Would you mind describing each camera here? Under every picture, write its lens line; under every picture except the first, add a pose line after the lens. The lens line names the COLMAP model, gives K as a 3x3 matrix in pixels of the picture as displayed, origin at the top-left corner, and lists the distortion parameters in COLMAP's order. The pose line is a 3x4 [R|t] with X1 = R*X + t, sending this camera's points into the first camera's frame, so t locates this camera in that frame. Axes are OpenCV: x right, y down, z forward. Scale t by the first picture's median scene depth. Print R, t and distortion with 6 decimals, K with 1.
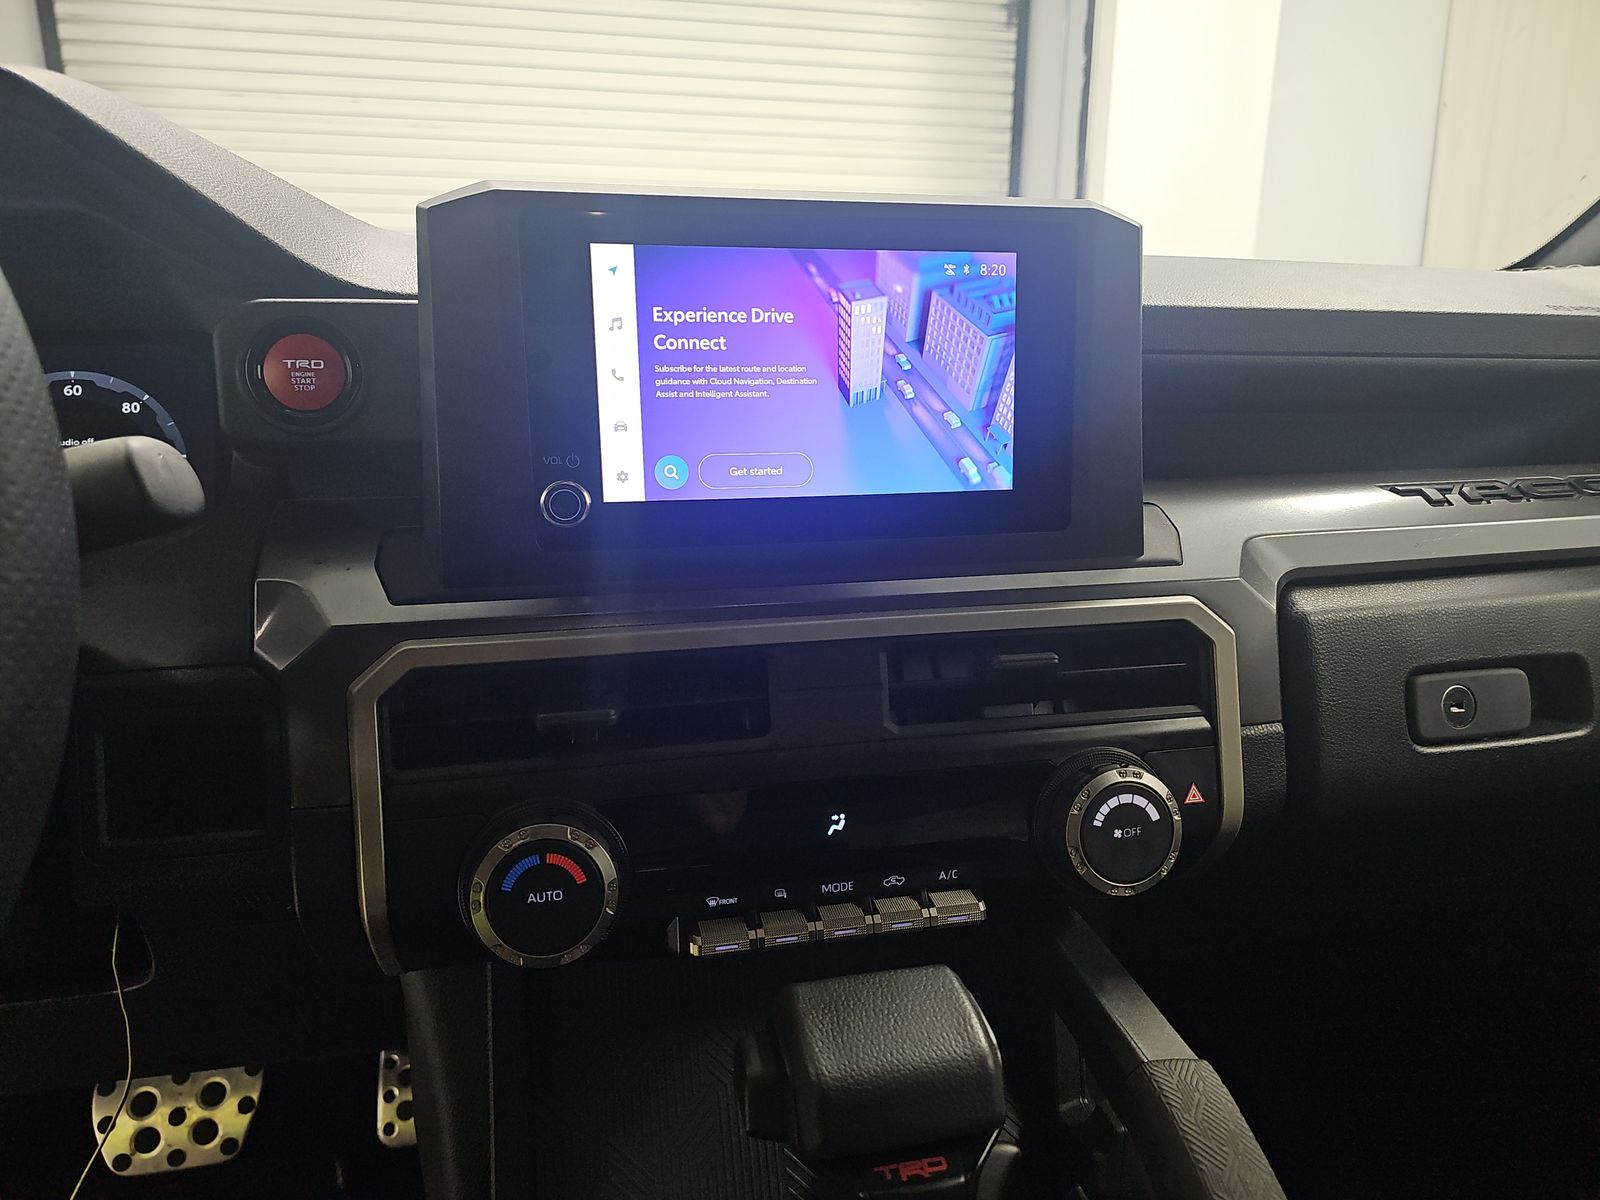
lens RADIAL K [[1059.3, 0, 812.6], [0, 1059.3, 611.1], [0, 0, 1]] dist [0.039092, -0.022212]
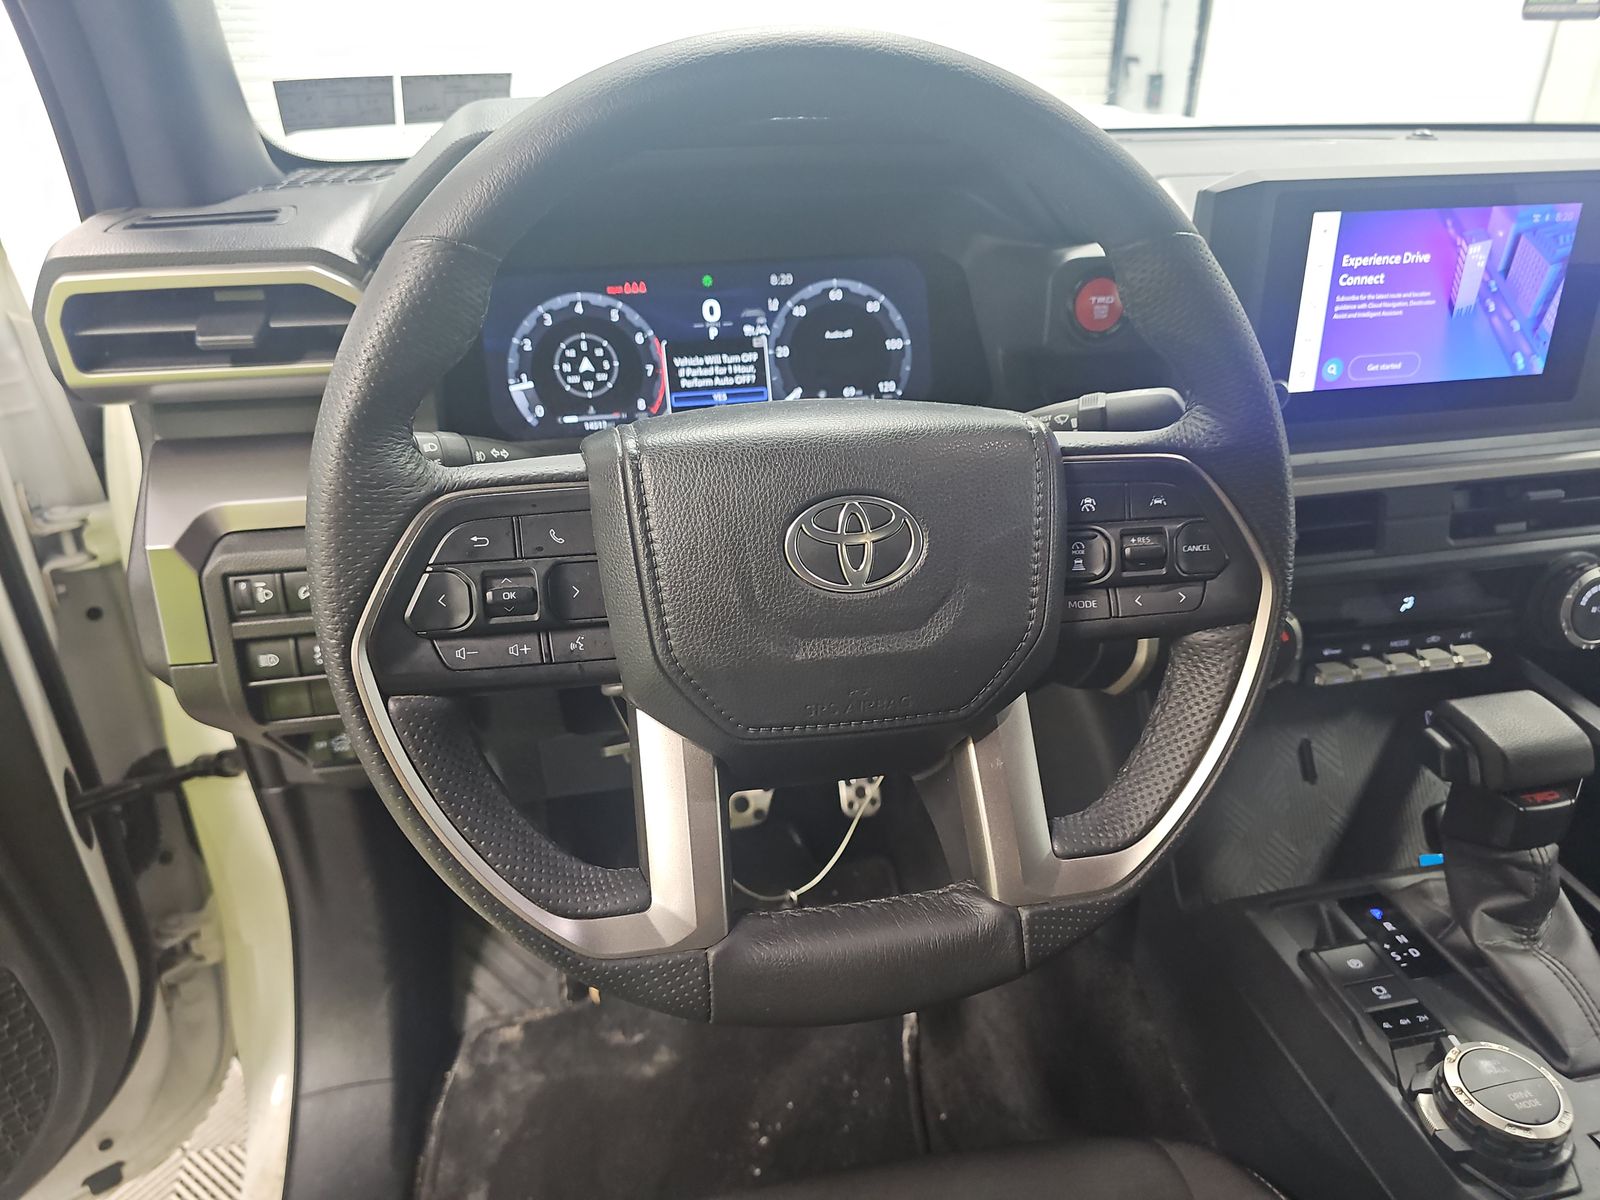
lens RADIAL K [[1059.3, 0, 804.3], [0, 1059.3, 588.6], [0, 0, 1]] dist [0.039092, -0.022212]
pose [[0.999990, 0.001484, -0.004149, -0.831211], [-0.000561, 0.976785, 0.214220, -0.147133], [0.004371, -0.214216, 0.976777, -0.494069]]
